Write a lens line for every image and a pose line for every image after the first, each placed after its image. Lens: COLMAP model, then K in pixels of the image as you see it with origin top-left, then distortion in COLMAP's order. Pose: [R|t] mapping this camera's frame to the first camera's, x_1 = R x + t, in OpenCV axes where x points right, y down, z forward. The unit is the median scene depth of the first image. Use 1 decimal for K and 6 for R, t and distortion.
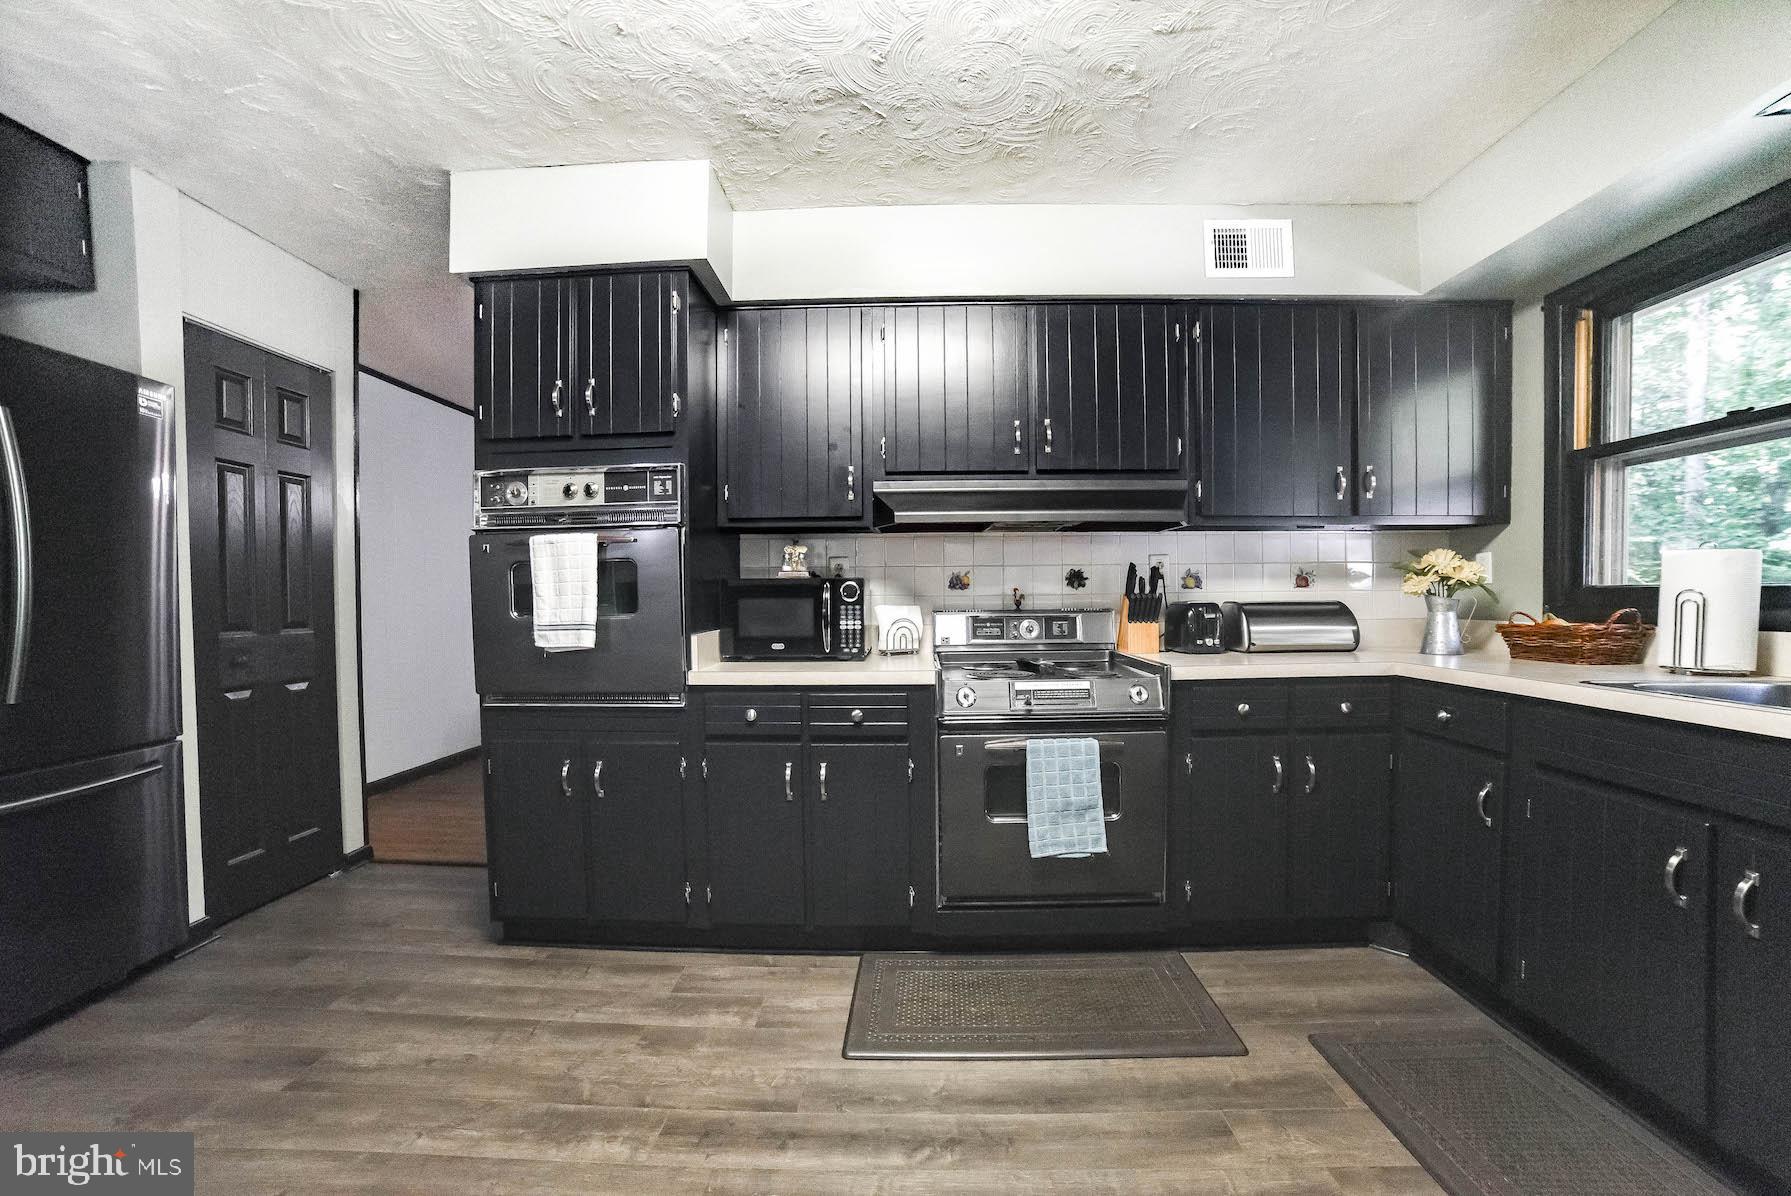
lens RADIAL K [[709.9, 0, 899.1], [0, 709.9, 615.8], [0, 0, 1]] dist [-0.094815, 0.034382]
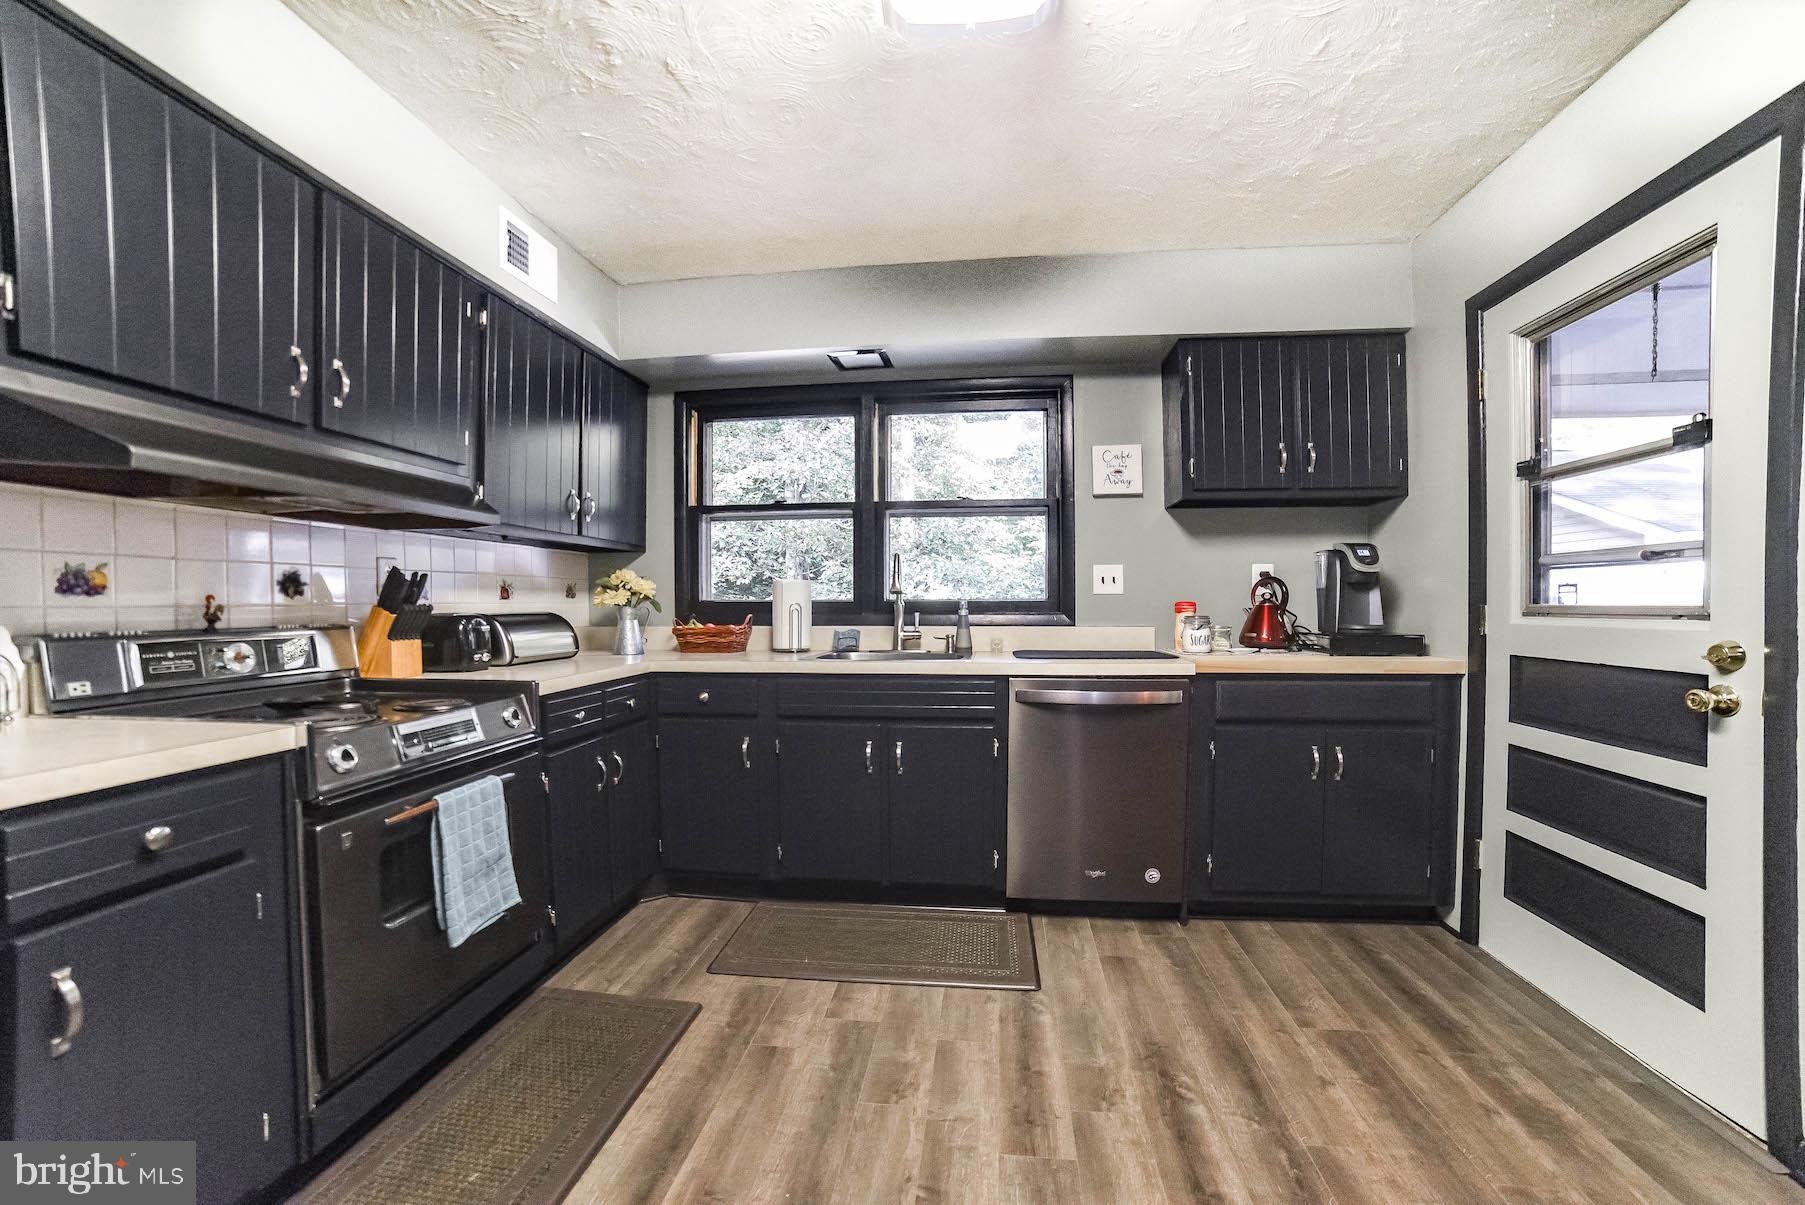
lens RADIAL K [[715.5, 0, 906.1], [0, 715.5, 620.4], [0, 0, 1]] dist [-0.094815, 0.034382]
pose [[0.104528, -0.015219, 0.994406, -0.483240], [0.030214, 0.999470, 0.012121, -0.006011], [-0.994063, 0.028778, 0.104932, 0.413363]]
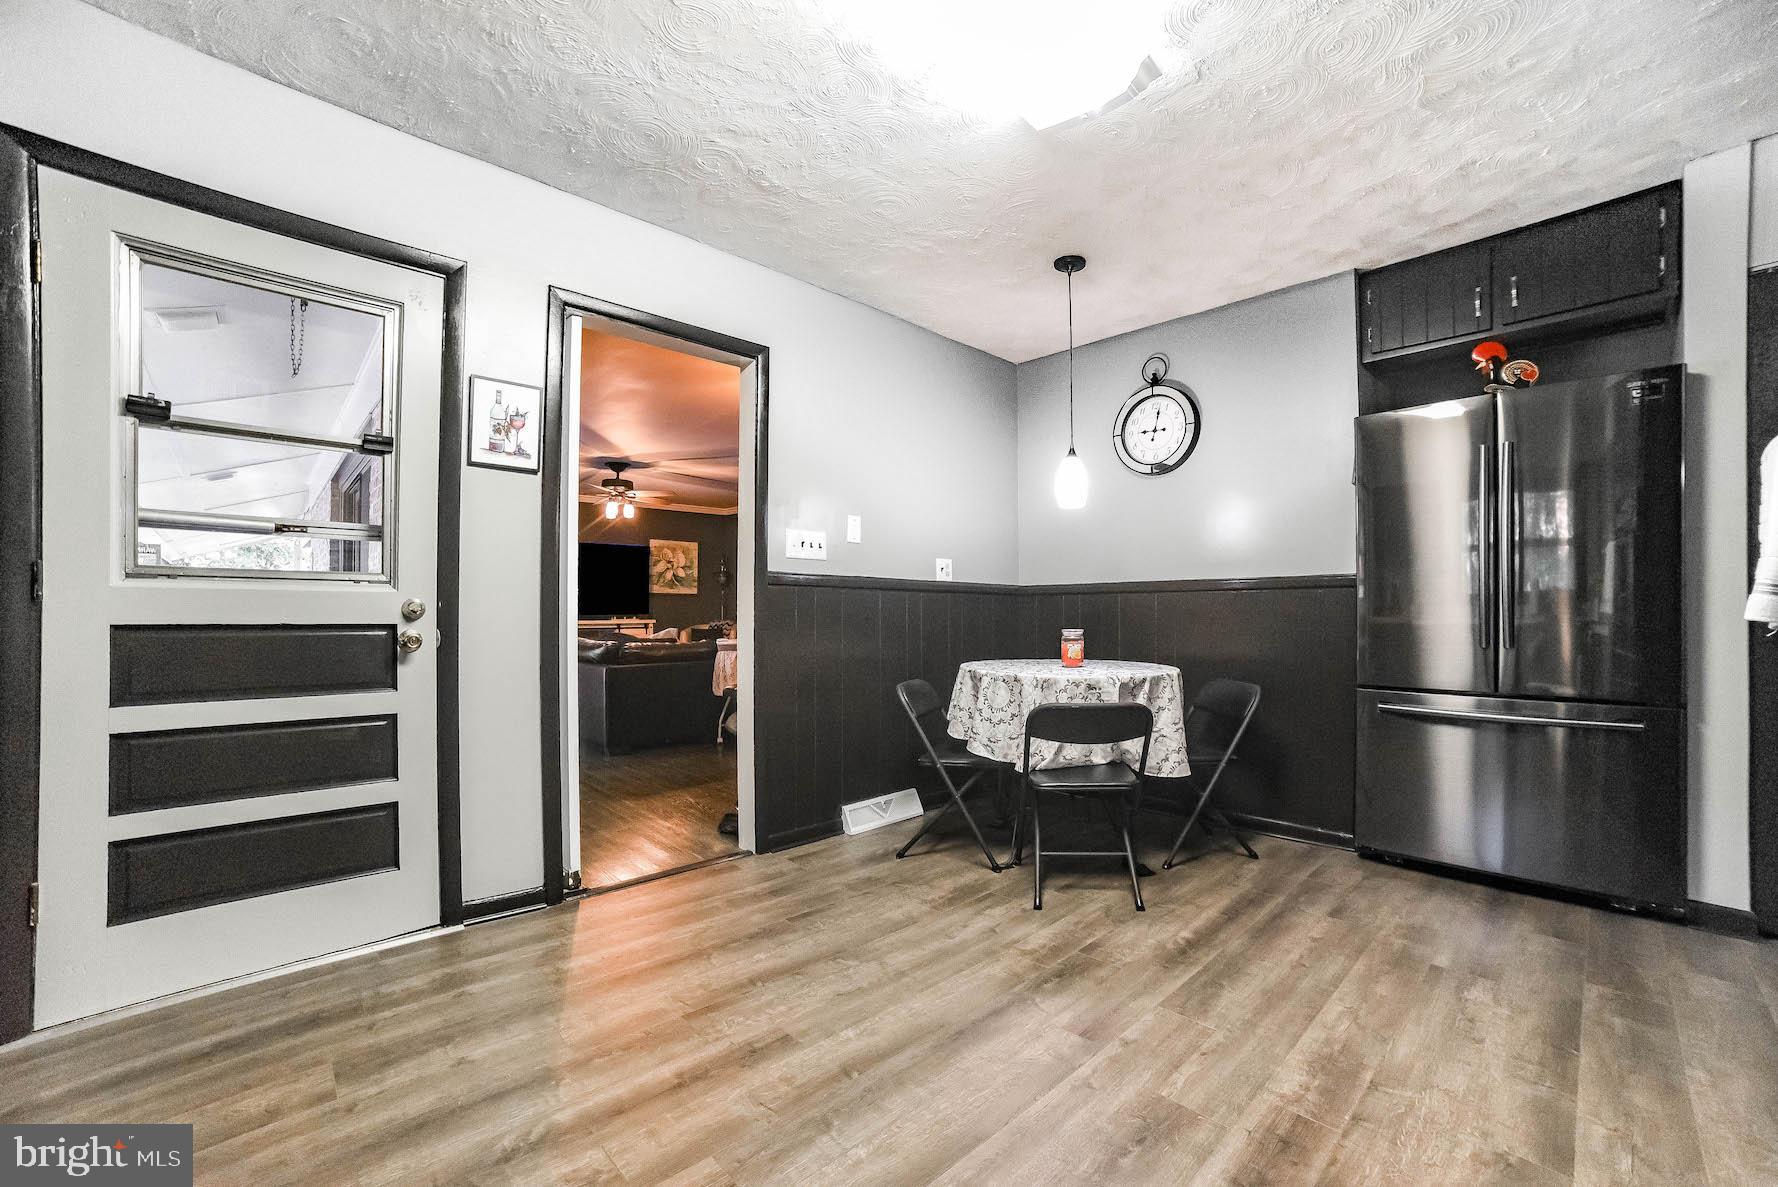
lens RADIAL K [[704.8, 0, 892.6], [0, 704.8, 611.1], [0, 0, 1]] dist [-0.094815, 0.034382]
pose [[-0.708295, -0.003124, -0.705909, 0.481241], [-0.015450, 0.999819, 0.011078, 0.043752], [0.705747, 0.018753, -0.708216, 0.848905]]
